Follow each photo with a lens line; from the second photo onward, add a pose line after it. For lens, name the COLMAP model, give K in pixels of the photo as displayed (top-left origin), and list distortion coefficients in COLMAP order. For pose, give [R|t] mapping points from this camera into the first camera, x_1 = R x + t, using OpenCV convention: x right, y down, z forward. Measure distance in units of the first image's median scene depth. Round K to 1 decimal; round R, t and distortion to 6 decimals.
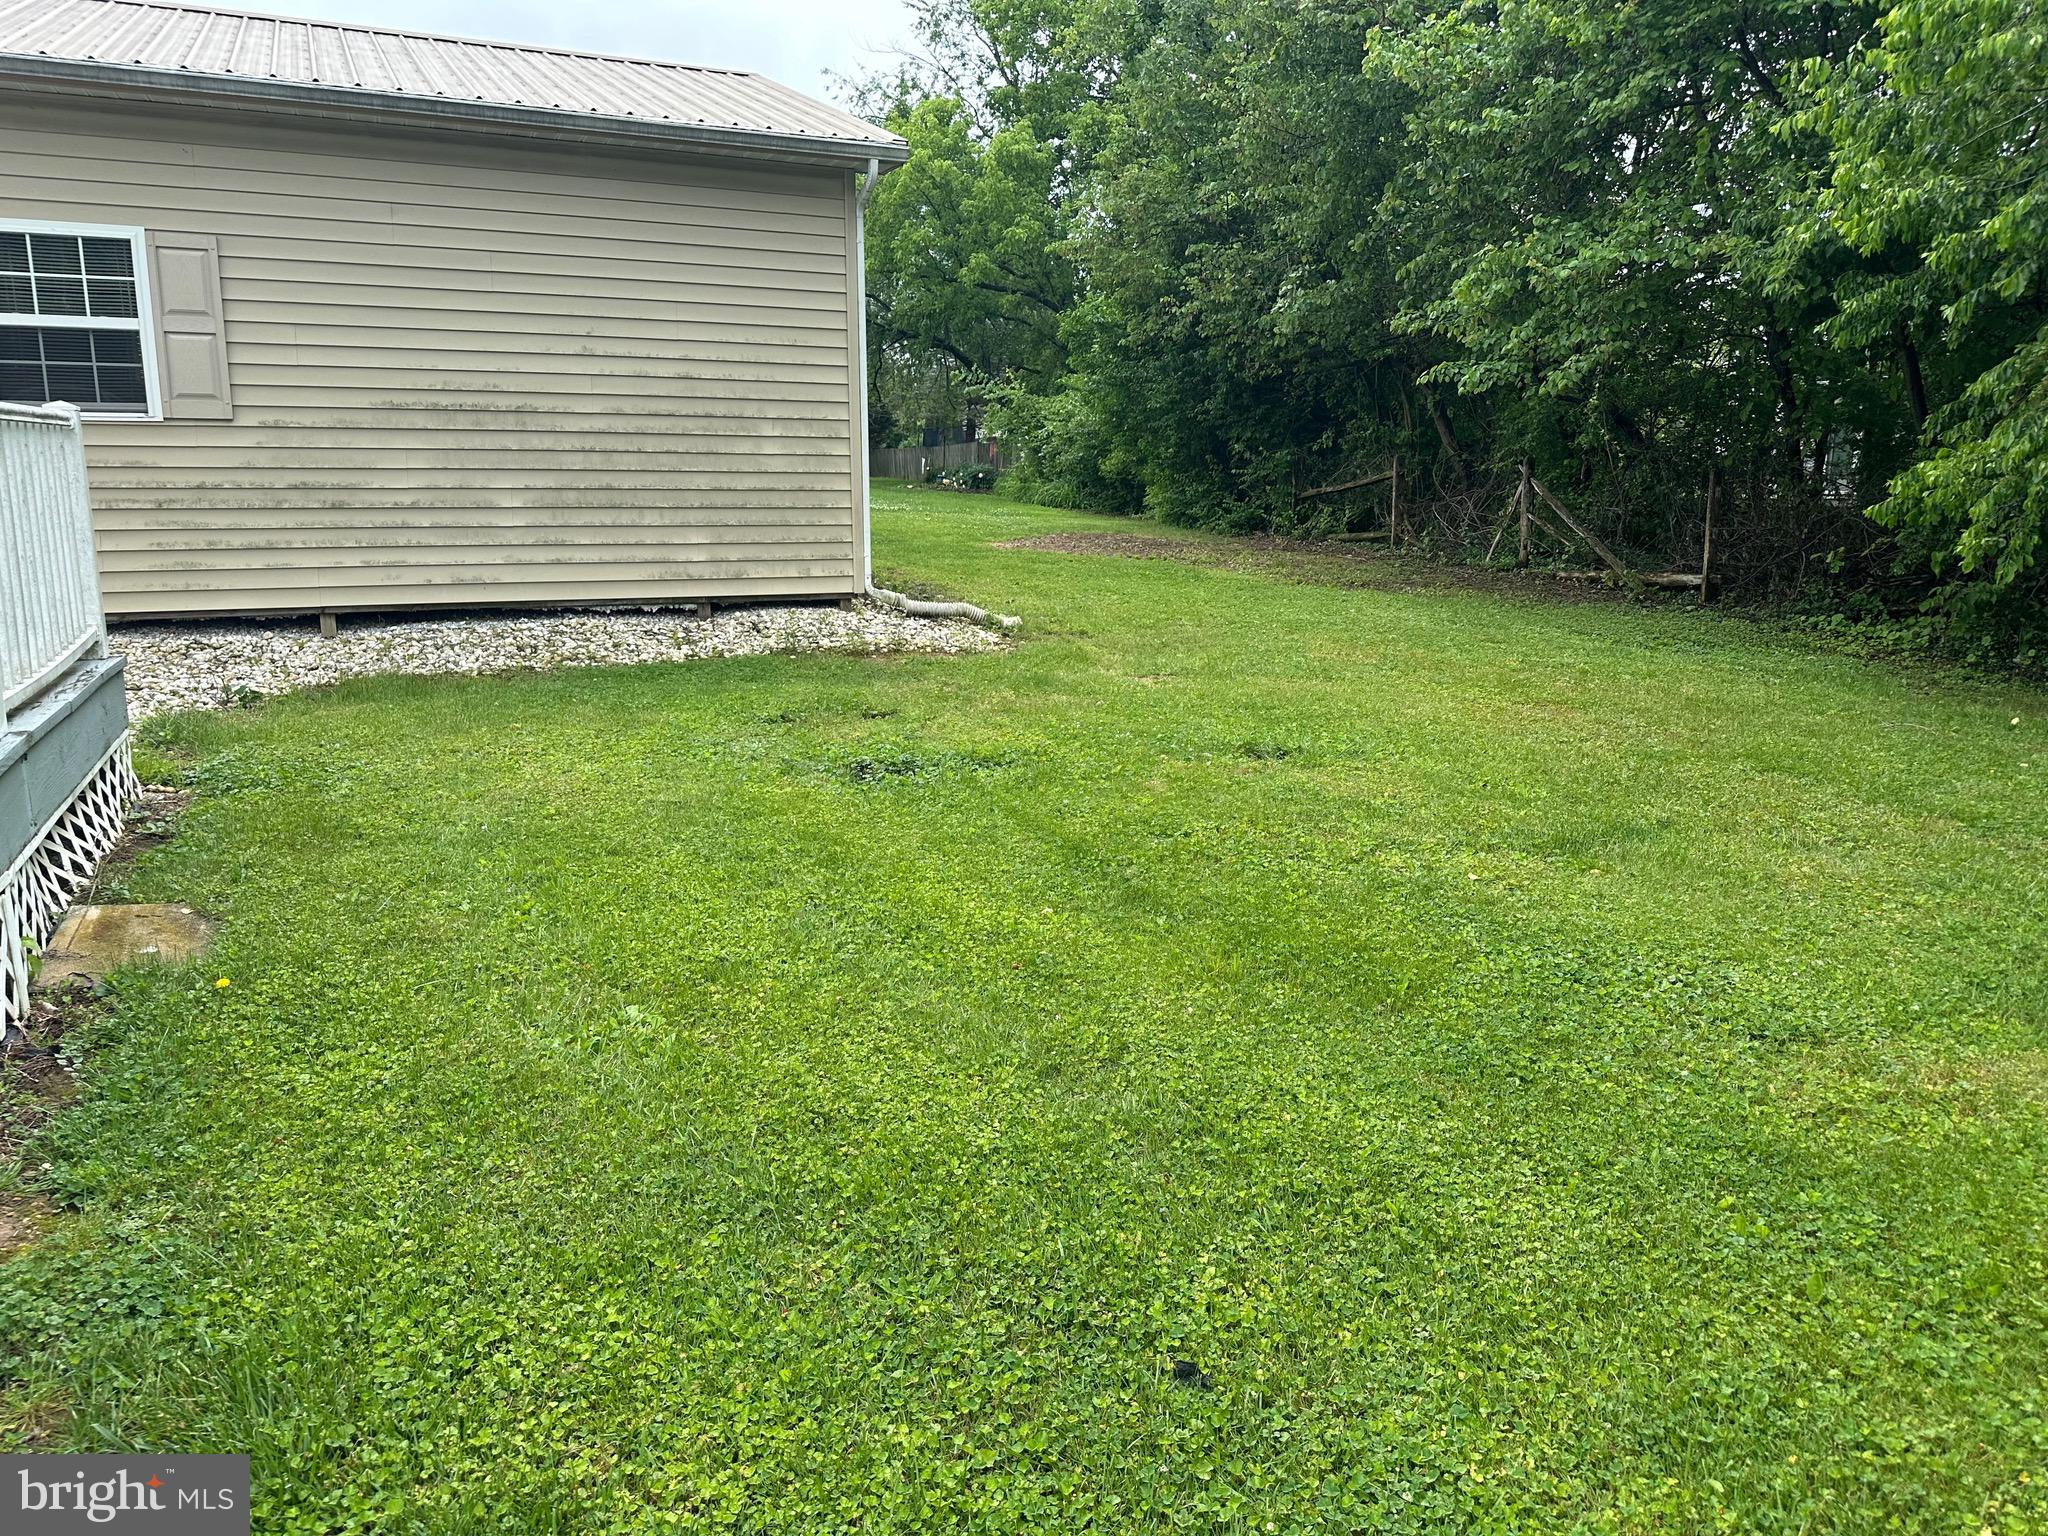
lens RADIAL K [[1476.0, 0, 1030.8], [0, 1476.0, 764.9], [0, 0, 1]] dist [0.058809, -0.053515]
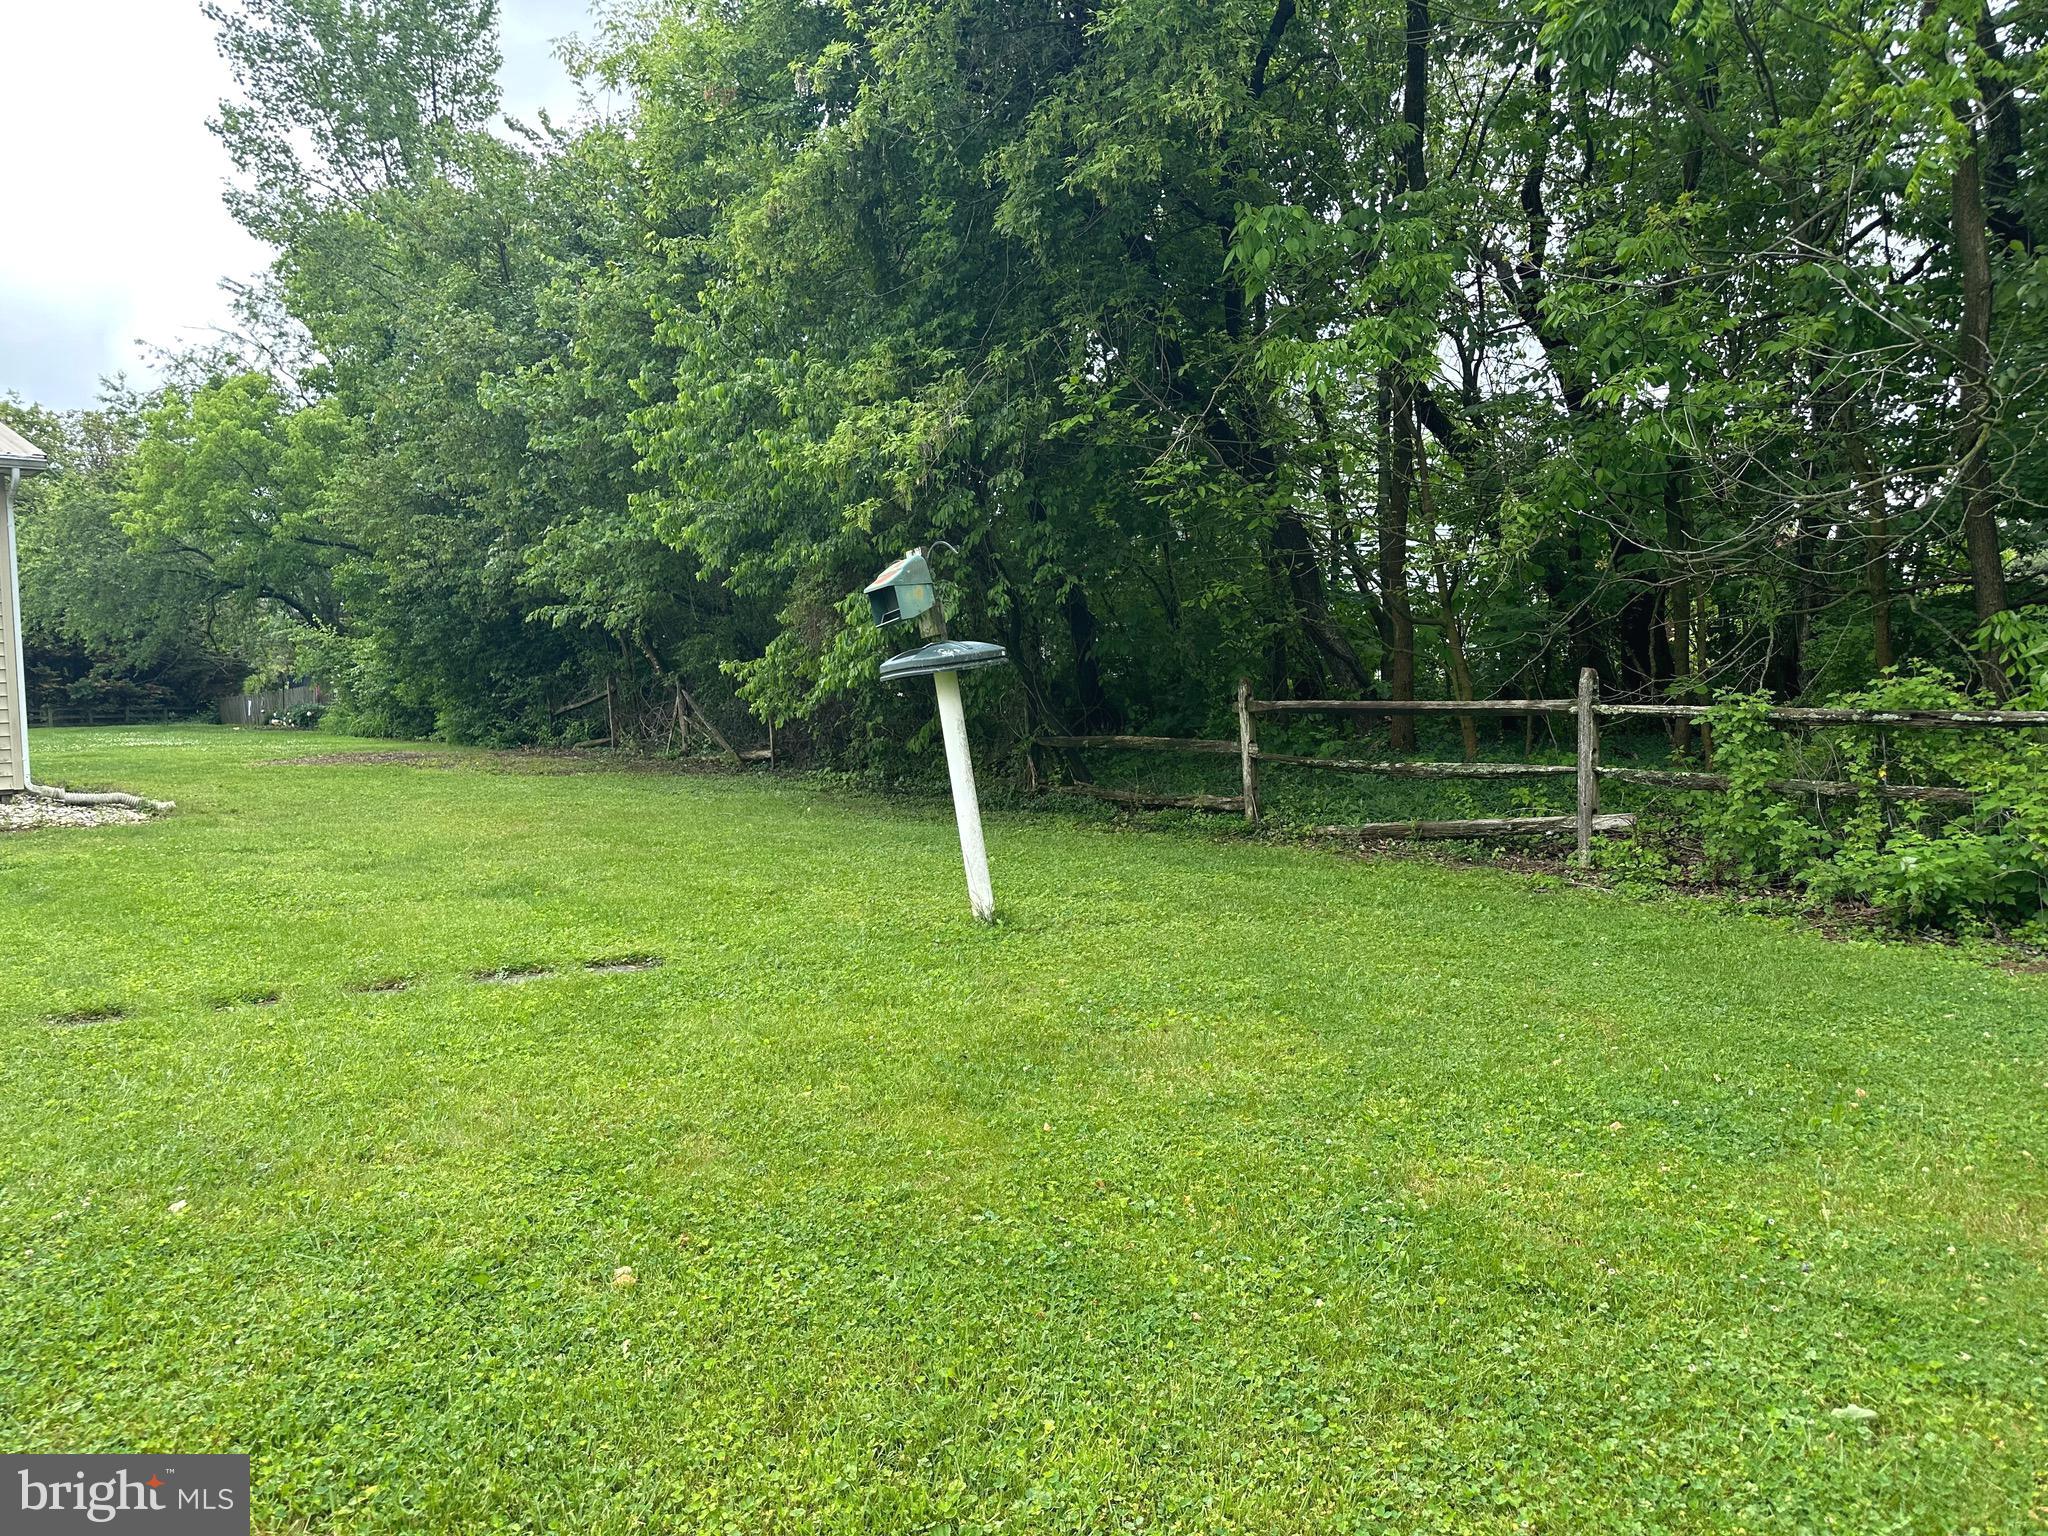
lens RADIAL K [[1476.0, 0, 1018.3], [0, 1476.0, 766.2], [0, 0, 1]] dist [0.058809, -0.053515]
pose [[0.938132, -0.056846, 0.341581, 0.108437], [0.108973, 0.984780, -0.135398, 0.057057], [-0.328685, 0.164245, 0.930048, -0.208077]]
